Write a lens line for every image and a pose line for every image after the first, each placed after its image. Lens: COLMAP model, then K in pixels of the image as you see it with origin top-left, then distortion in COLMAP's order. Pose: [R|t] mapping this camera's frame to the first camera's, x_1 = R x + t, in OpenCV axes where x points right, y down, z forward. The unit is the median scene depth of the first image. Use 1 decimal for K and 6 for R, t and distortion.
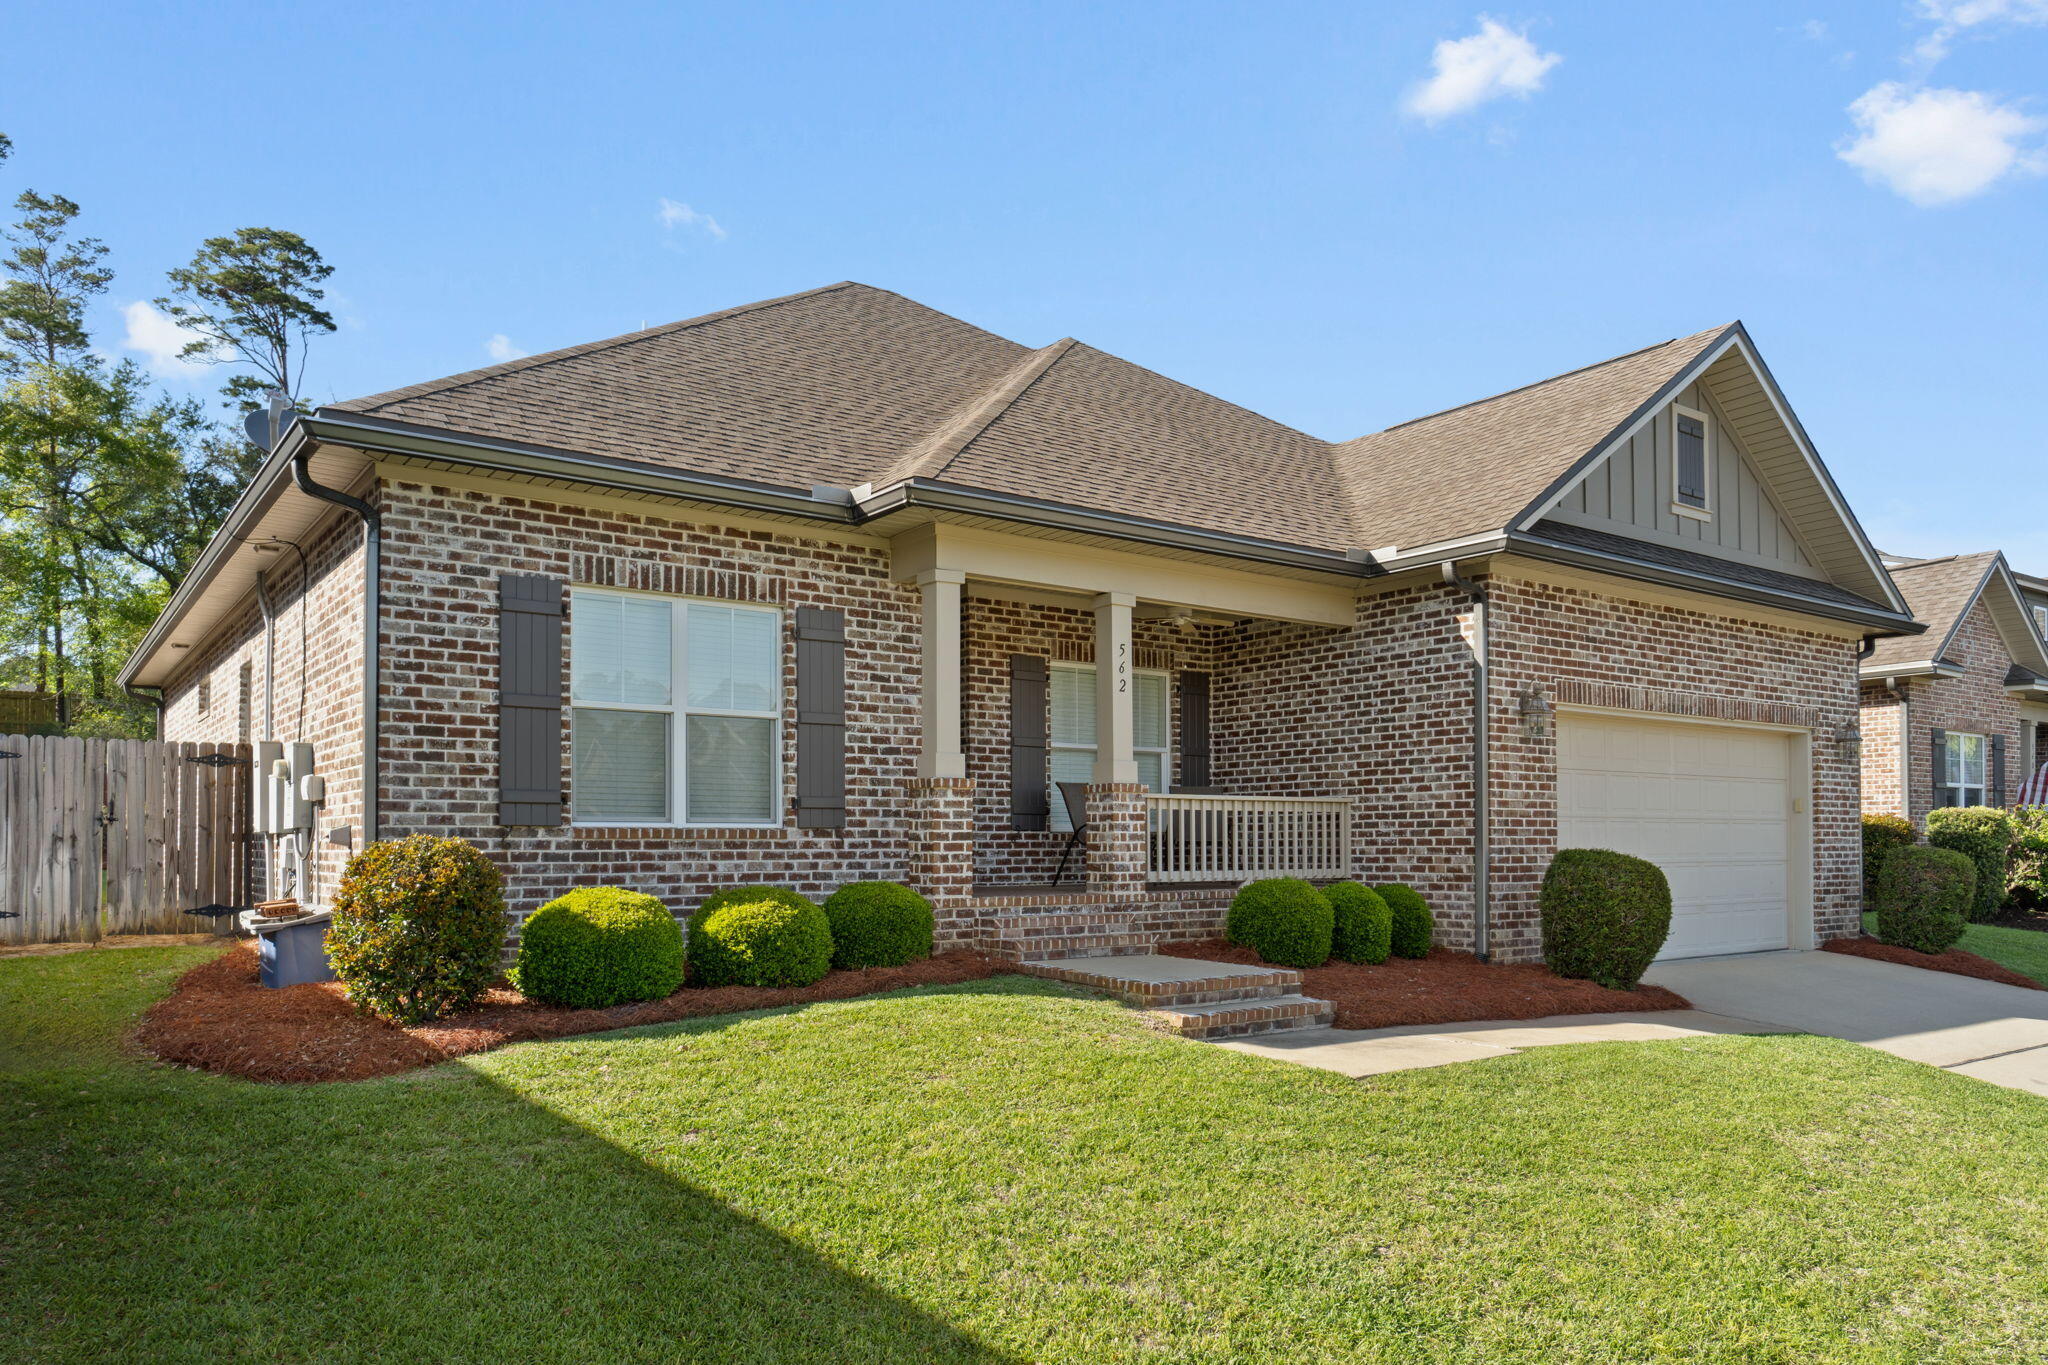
lens RADIAL K [[1432.1, 0, 1024.1], [0, 1432.1, 820.2], [0, 0, 1]] dist [-0.002830, -0.000291]
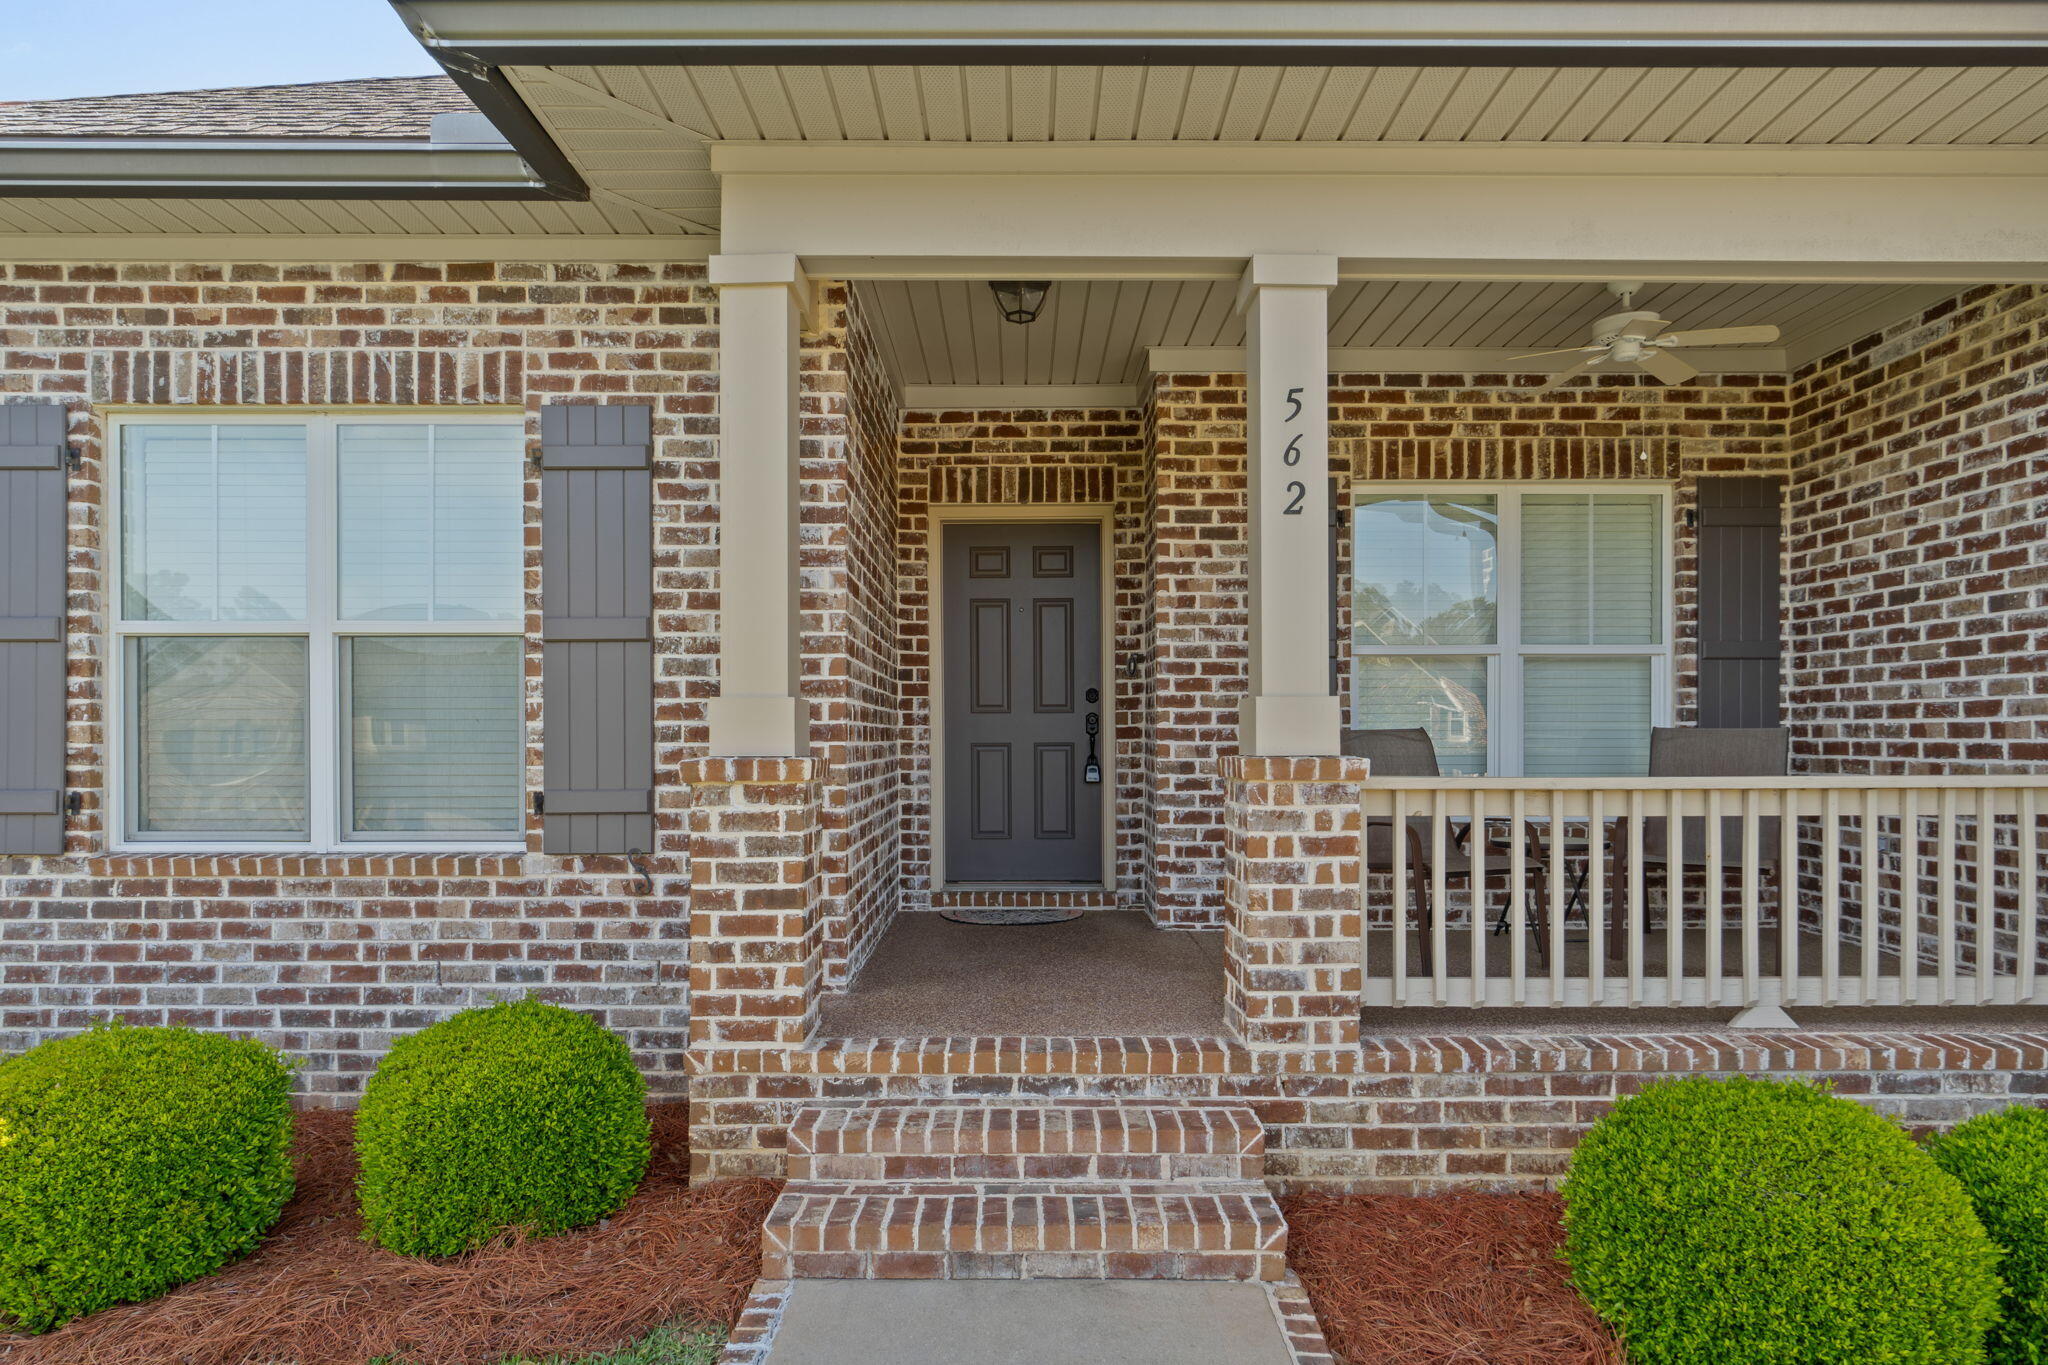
lens RADIAL K [[1148.0, 0, 1026.1], [0, 1148.0, 737.5], [0, 0, 1]] dist [-0.003356, 0.000144]
pose [[0.810082, 0.003296, -0.586307, 0.207336], [0.011145, 0.999717, 0.021020, -0.041031], [0.586210, -0.023562, 0.809816, 0.774690]]
